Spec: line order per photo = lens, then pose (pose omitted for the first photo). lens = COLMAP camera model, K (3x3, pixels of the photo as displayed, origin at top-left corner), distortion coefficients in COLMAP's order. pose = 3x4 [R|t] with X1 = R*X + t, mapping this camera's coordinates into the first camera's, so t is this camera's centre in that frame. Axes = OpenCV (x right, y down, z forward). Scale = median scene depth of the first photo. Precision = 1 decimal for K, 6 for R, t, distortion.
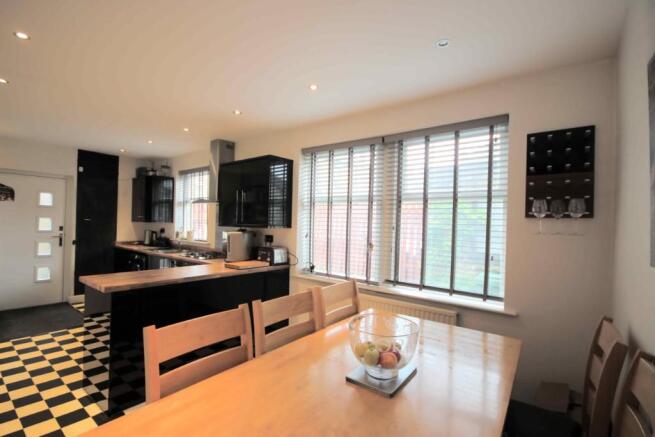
lens RADIAL K [[292.7, 0, 326.6], [0, 292.7, 232.5], [0, 0, 1]] dist [-0.000179, -0.000006]
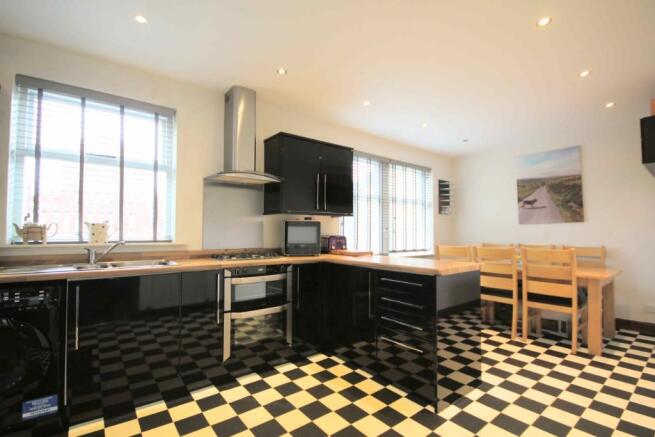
lens RADIAL K [[301.8, 0, 326.9], [0, 301.8, 222.0], [0, 0, 1]] dist [-0.001070, 0.000069]
pose [[0.254780, -0.020654, 0.966778, -1.458045], [0.012611, 0.999758, 0.018035, -0.029078], [-0.966917, 0.007597, 0.254979, 0.926917]]
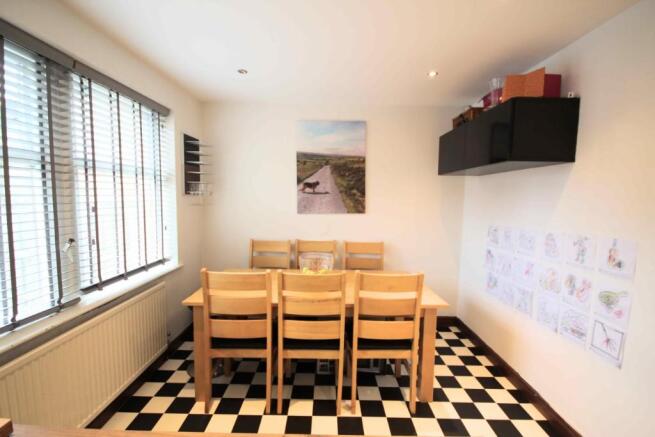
lens RADIAL K [[301.8, 0, 326.9], [0, 301.8, 222.0], [0, 0, 1]] dist [-0.001070, 0.000069]
pose [[-0.601449, -0.132870, 0.787784, -0.653025], [-0.048649, 0.990334, 0.129891, -0.104903], [-0.797428, 0.039798, -0.602100, 0.979963]]
